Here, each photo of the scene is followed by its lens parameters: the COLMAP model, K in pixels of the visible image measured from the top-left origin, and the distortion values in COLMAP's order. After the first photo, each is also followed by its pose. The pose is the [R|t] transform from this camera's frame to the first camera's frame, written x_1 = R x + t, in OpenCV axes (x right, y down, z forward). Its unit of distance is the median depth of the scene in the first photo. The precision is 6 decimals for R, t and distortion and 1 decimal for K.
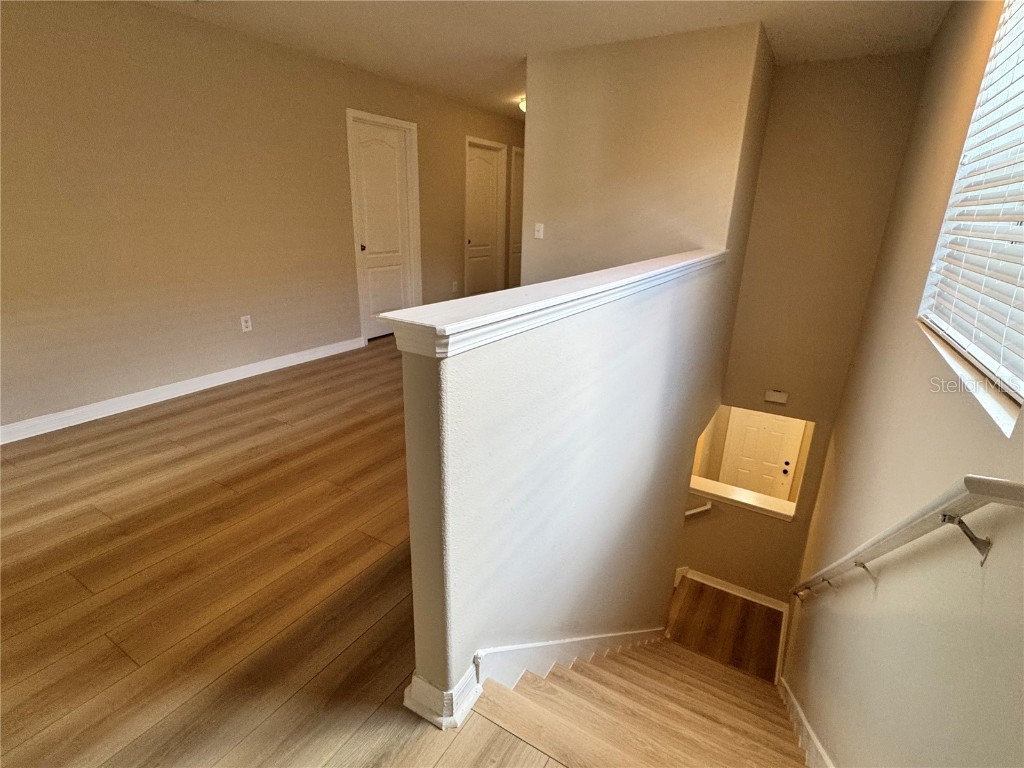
lens RADIAL K [[511.7, 0, 512.0], [0, 511.7, 384.0], [0, 0, 1]] dist [-0.002653, 0.000238]
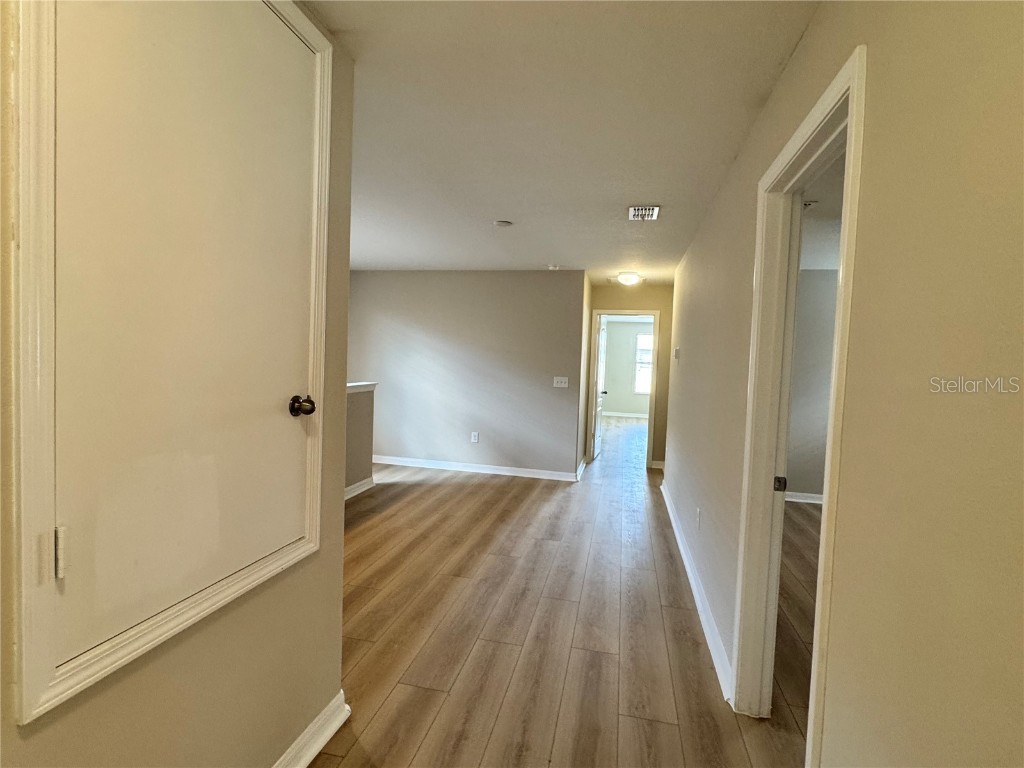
lens RADIAL K [[511.7, 0, 512.0], [0, 511.7, 384.0], [0, 0, 1]] dist [-0.002653, 0.000238]
pose [[-0.943868, -0.045913, -0.327118, 0.052721], [-0.163651, 0.925215, 0.342340, -0.812394], [0.286936, 0.376656, -0.880794, 2.306604]]
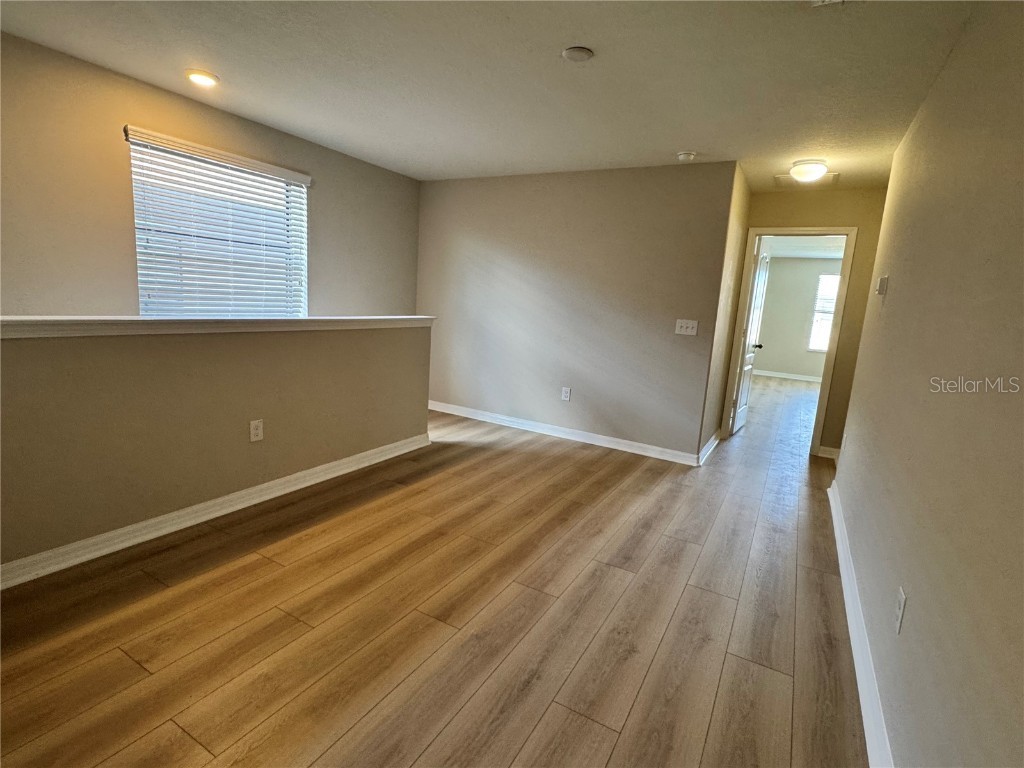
lens RADIAL K [[511.7, 0, 512.0], [0, 511.7, 384.0], [0, 0, 1]] dist [-0.002653, 0.000238]
pose [[-0.995162, -0.086500, -0.046579, -0.279974], [-0.098243, 0.874400, 0.475155, -0.638585], [-0.000372, 0.477433, -0.878668, 1.879162]]
